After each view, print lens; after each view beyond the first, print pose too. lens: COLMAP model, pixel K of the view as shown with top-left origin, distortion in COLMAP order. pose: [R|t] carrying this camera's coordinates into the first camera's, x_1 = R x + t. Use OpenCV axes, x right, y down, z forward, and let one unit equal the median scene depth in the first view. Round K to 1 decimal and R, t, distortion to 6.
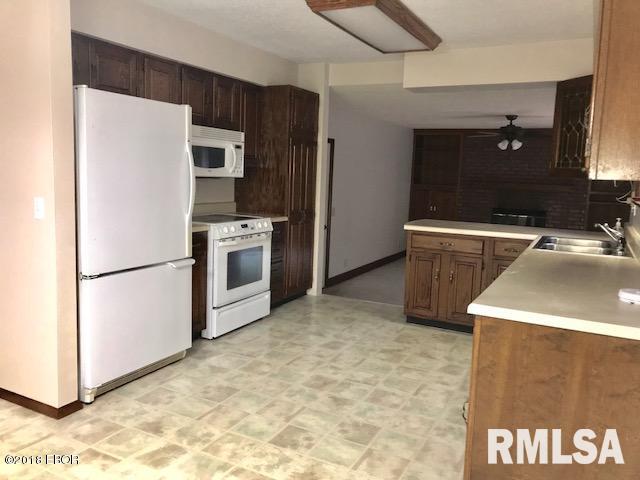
lens RADIAL K [[526.2, 0, 320.7], [0, 526.2, 236.1], [0, 0, 1]] dist [0.027722, -0.028973]
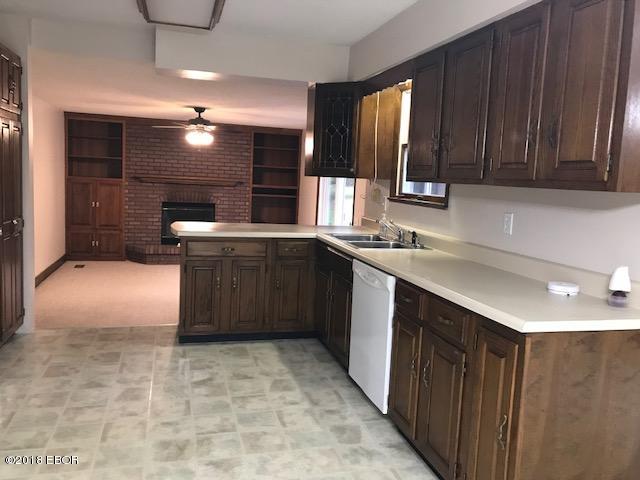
lens RADIAL K [[526.2, 0, 319.4], [0, 526.2, 238.0], [0, 0, 1]] dist [0.027722, -0.028973]
pose [[0.733968, -0.077637, 0.674733, -0.281602], [0.060971, 0.996966, 0.048390, -0.042026], [-0.676442, 0.005623, 0.736474, 0.247589]]
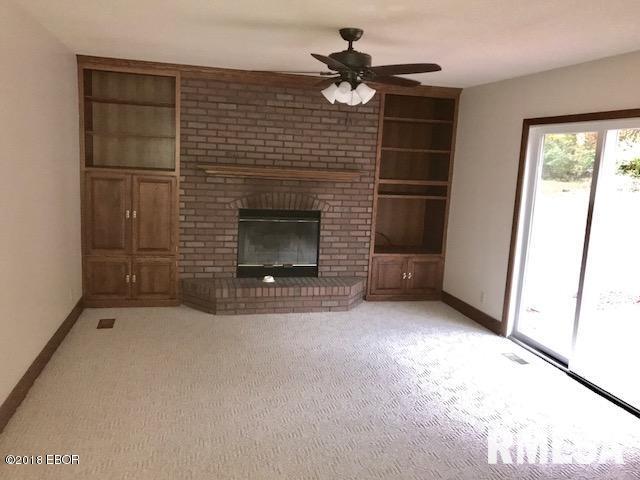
lens RADIAL K [[526.2, 0, 324.1], [0, 526.2, 240.1], [0, 0, 1]] dist [0.027722, -0.028973]
pose [[0.748340, -0.101408, 0.655518, 0.025637], [0.059884, 0.994538, 0.085490, -0.154162], [-0.660607, -0.024720, 0.750325, 1.208647]]
